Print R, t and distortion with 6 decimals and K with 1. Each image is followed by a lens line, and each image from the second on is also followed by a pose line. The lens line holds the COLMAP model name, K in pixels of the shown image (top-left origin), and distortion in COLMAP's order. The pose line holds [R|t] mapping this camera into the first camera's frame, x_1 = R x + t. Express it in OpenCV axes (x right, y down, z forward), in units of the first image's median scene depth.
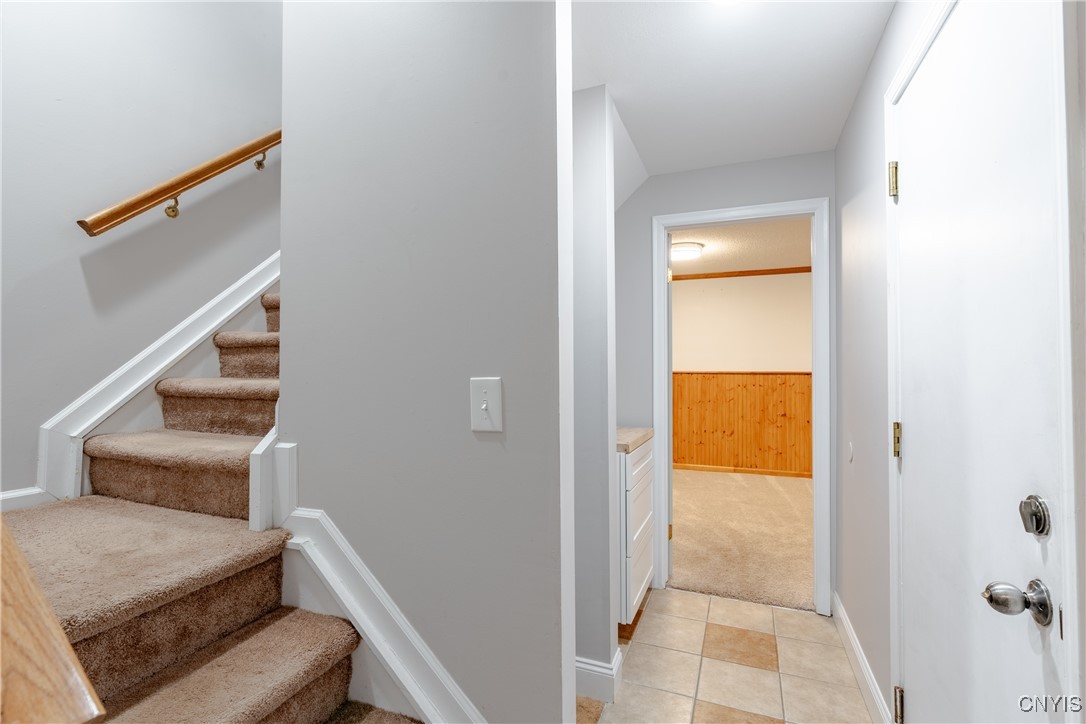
lens RADIAL K [[486.0, 0, 544.0], [0, 486.0, 359.1], [0, 0, 1]] dist [0.001863, 0.000825]
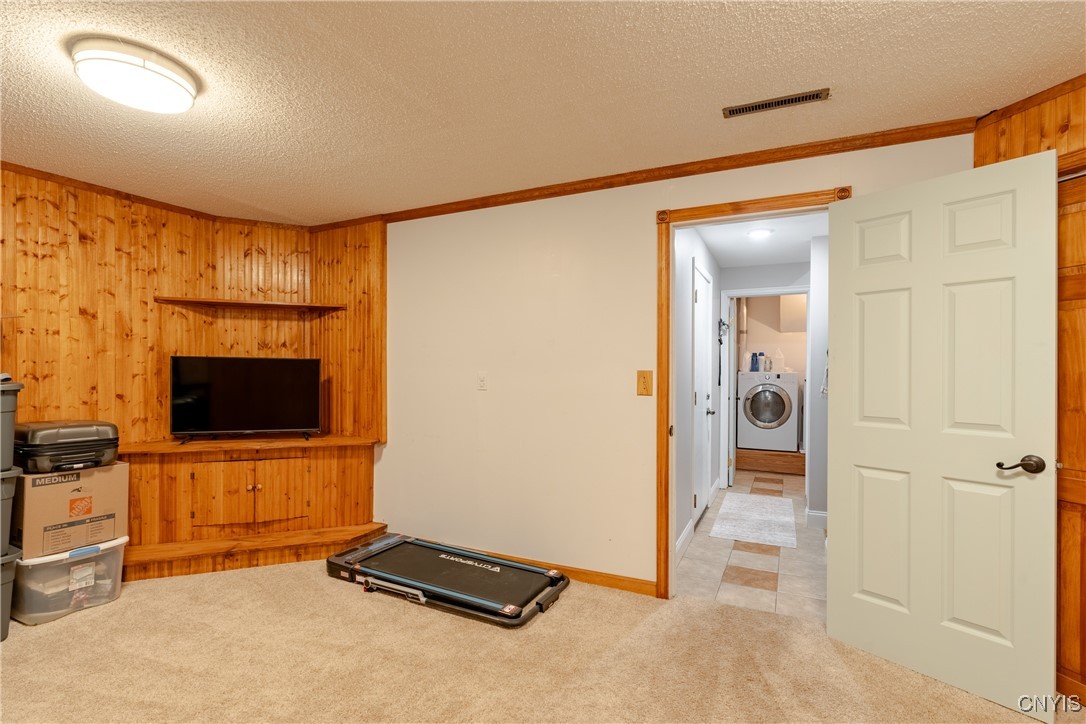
lens RADIAL K [[489.8, 0, 537.0], [0, 489.8, 355.7], [0, 0, 1]] dist [-0.002472, 0.000949]
pose [[-0.996953, -0.000028, 0.078004, 0.909250], [-0.003217, 0.999163, -0.040767, 0.023877], [-0.077938, -0.040894, -0.996119, 2.490906]]
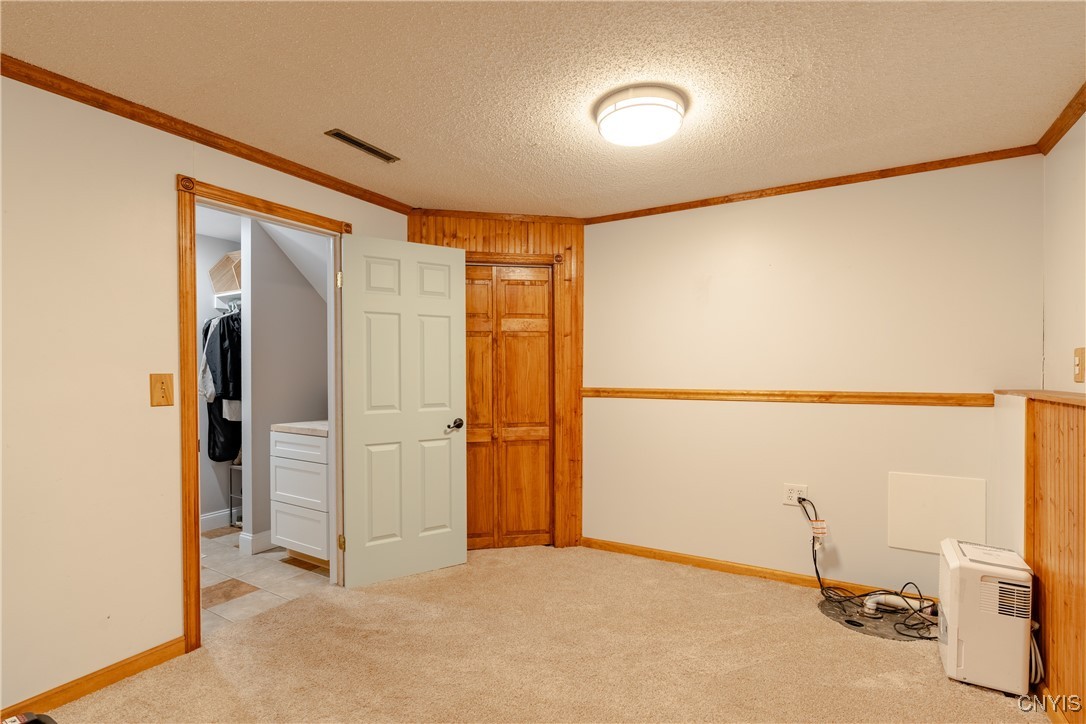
lens RADIAL K [[486.0, 0, 544.0], [0, 486.0, 359.1], [0, 0, 1]] dist [0.001863, 0.000825]
pose [[-0.214633, -0.018606, -0.976518, 1.523269], [0.016066, 0.999616, -0.022578, 0.014436], [0.976563, -0.020535, -0.214252, 2.159238]]
